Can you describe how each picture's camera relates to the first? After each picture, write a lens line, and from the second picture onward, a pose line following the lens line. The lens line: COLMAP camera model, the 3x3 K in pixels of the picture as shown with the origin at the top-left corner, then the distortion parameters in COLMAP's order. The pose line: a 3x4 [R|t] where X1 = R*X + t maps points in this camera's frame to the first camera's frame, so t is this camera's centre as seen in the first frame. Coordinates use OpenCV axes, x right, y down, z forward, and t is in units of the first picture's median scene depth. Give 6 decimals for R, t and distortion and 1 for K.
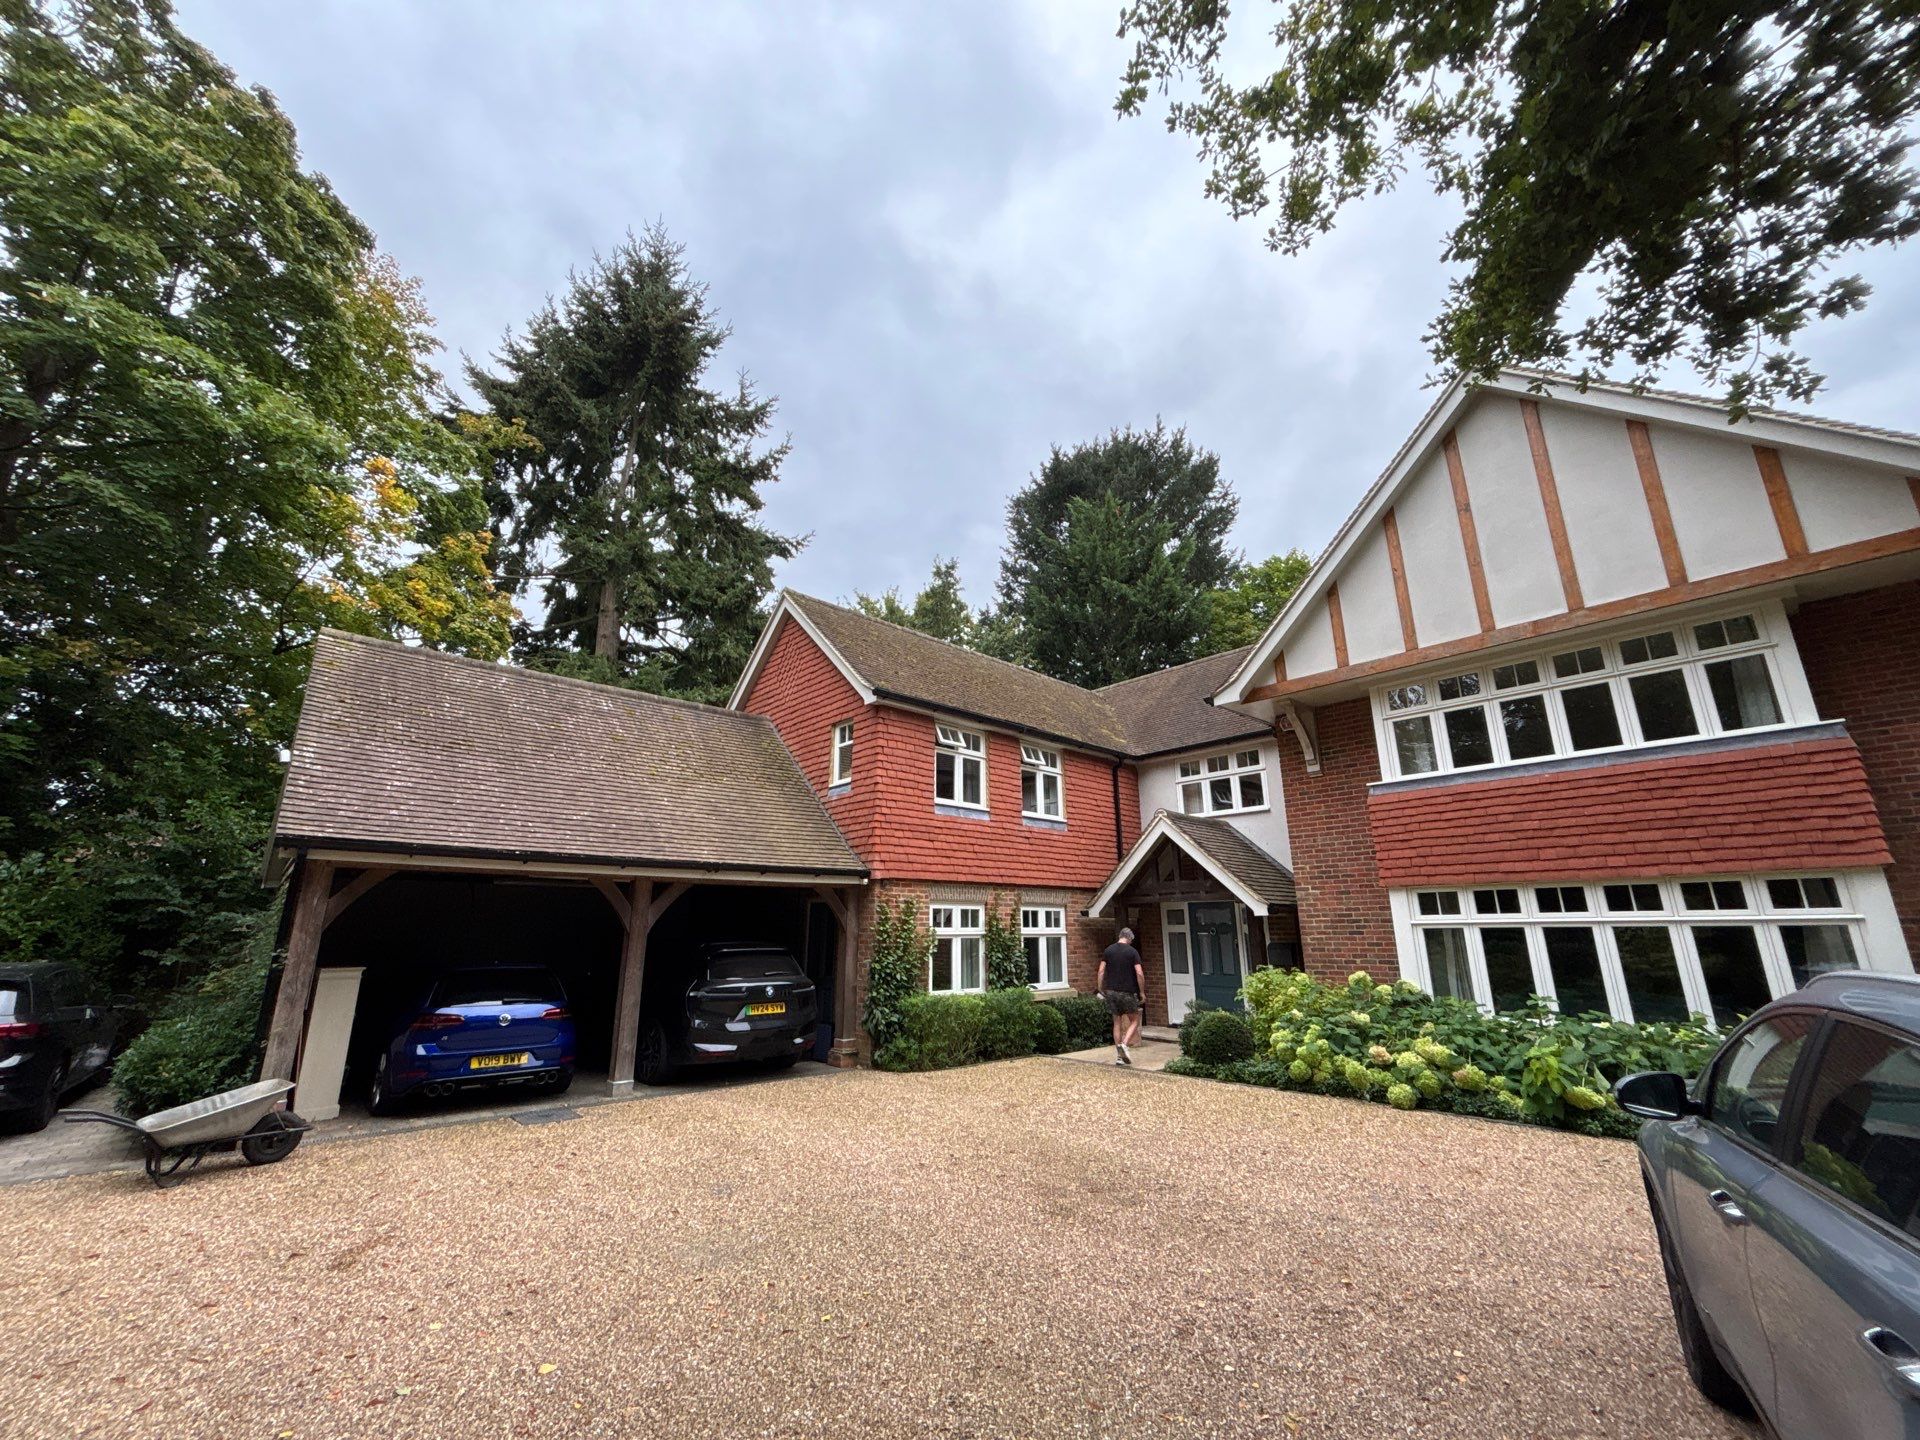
lens RADIAL K [[771.6, 0, 957.7], [0, 771.6, 715.0], [0, 0, 1]] dist [0.014877, -0.012242]
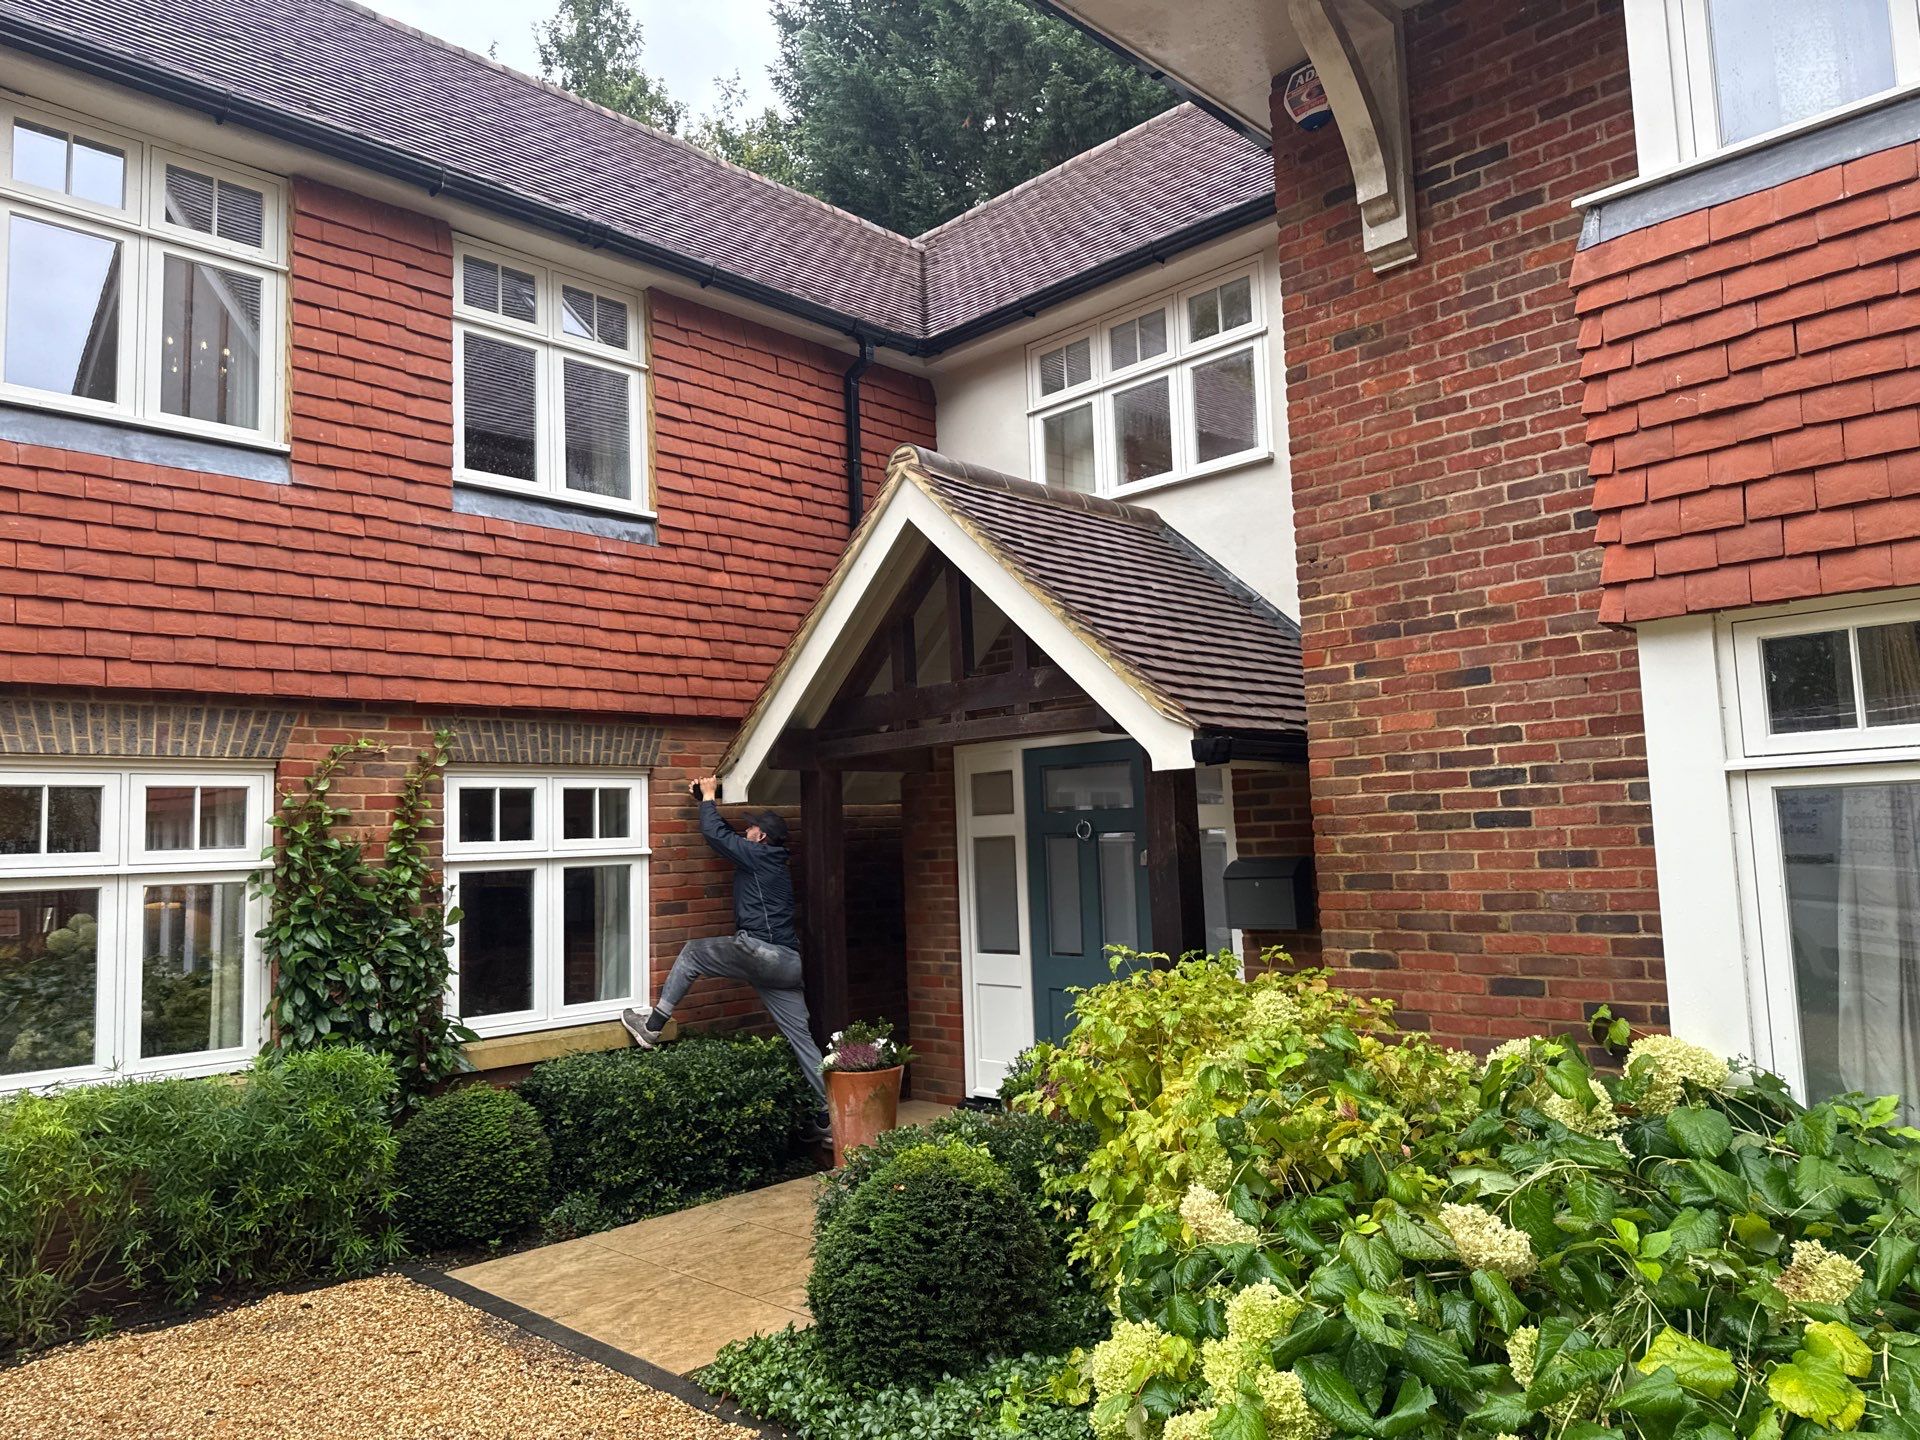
lens RADIAL K [[1336.6, 0, 960.0], [0, 1336.6, 720.0], [0, 0, 1]] dist [0.093951, -0.130361]
pose [[0.997756, -0.028026, 0.060812, 0.267493], [0.016713, 0.983684, 0.179125, 0.142858], [-0.064840, -0.177707, 0.981945, 0.496430]]
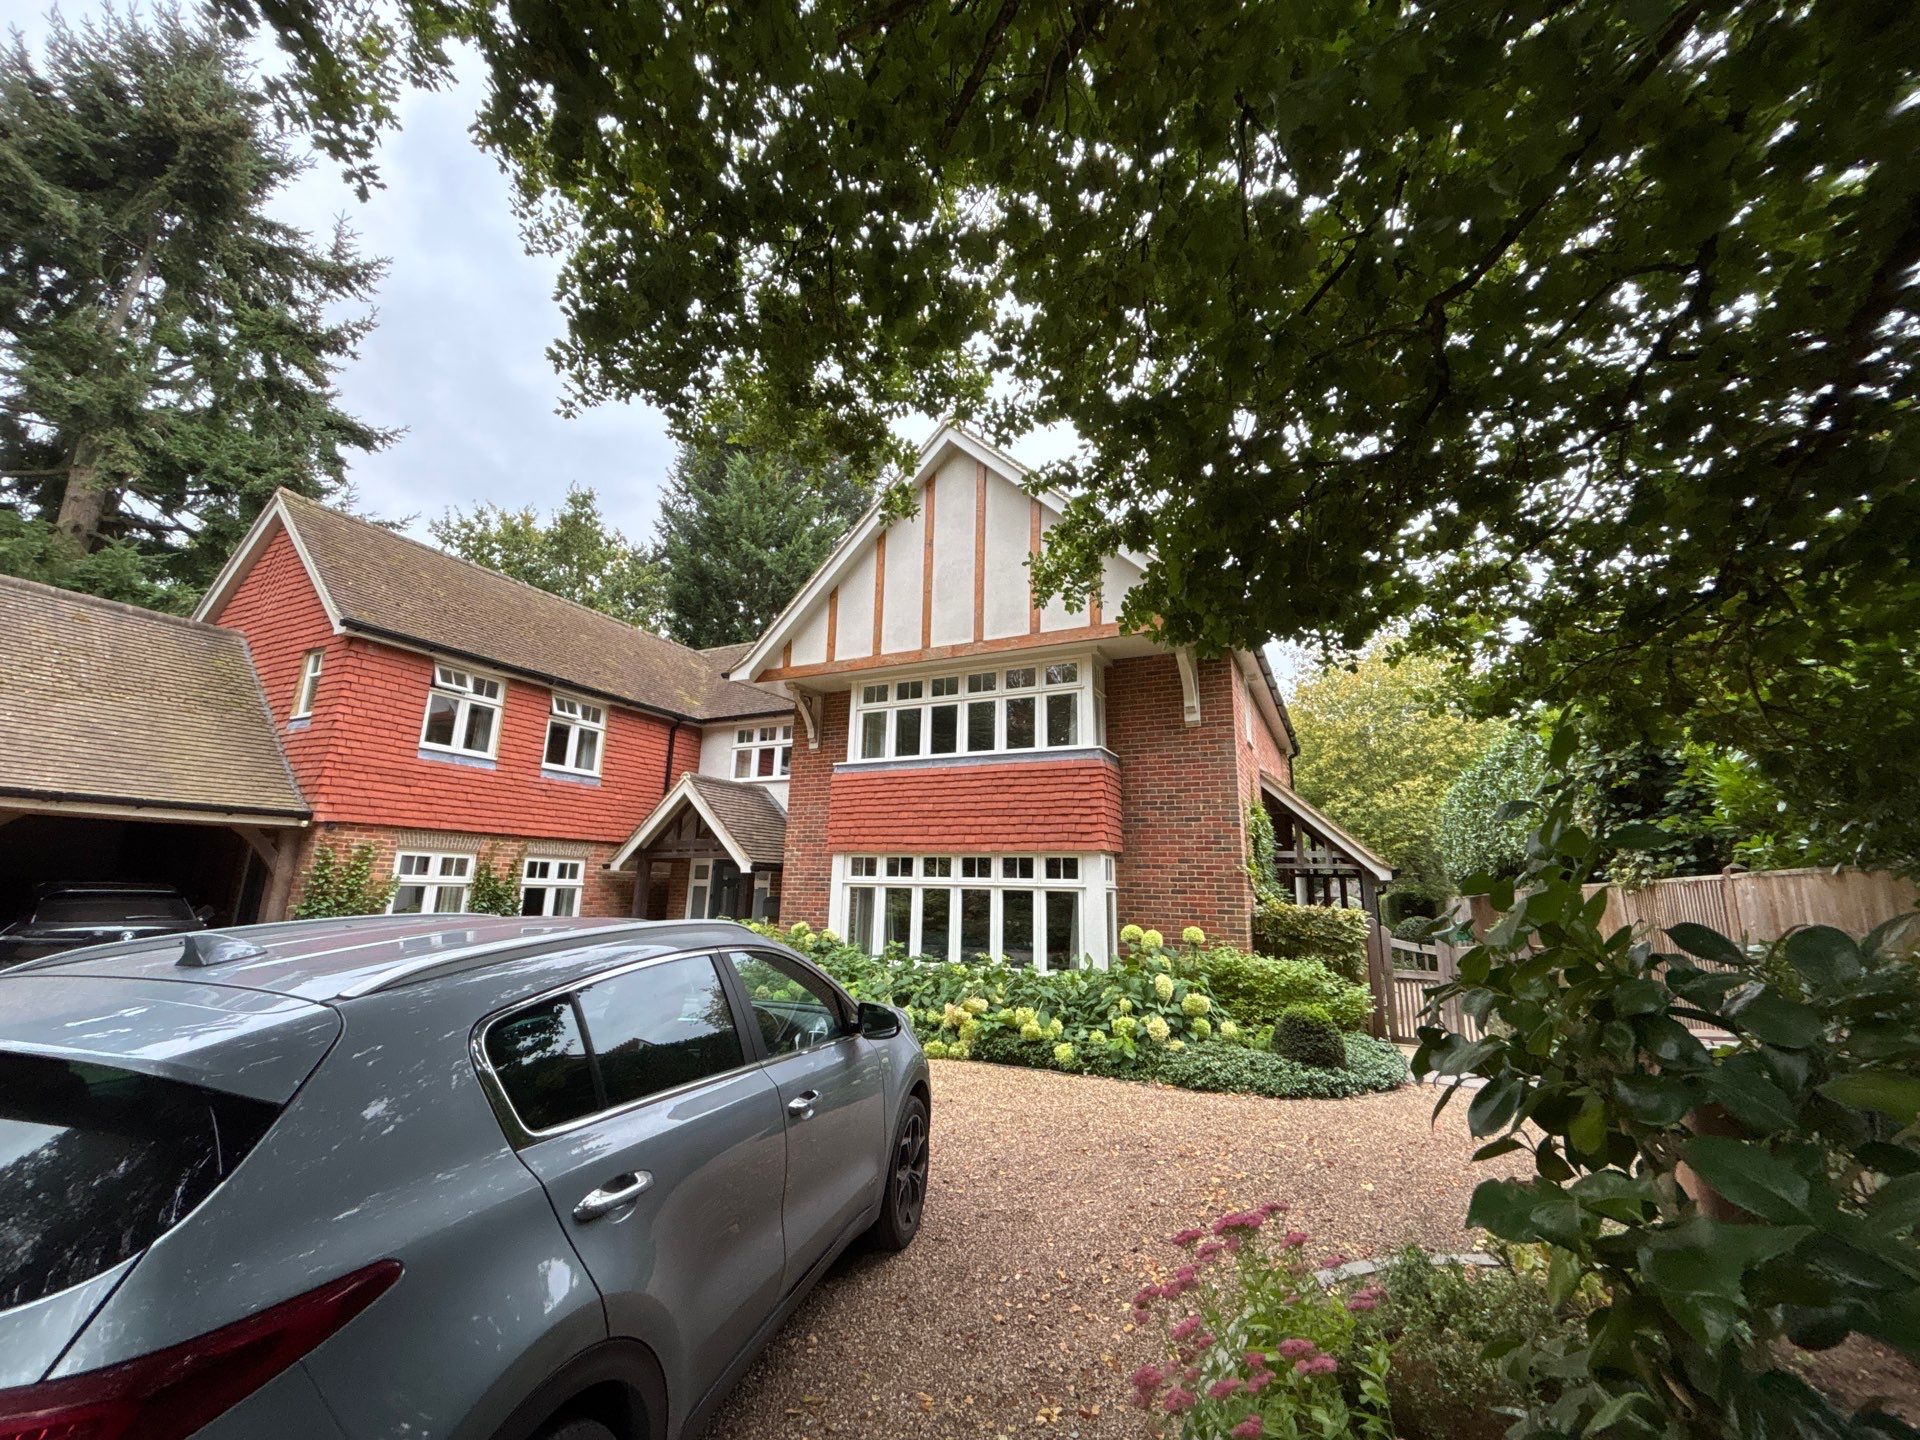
lens RADIAL K [[771.6, 0, 957.7], [0, 771.6, 715.0], [0, 0, 1]] dist [0.014877, -0.012242]
pose [[0.931162, 0.103991, 0.349461, 0.247040], [-0.122679, 0.991940, 0.031710, -0.036922], [-0.343347, -0.072399, 0.936414, -0.123457]]
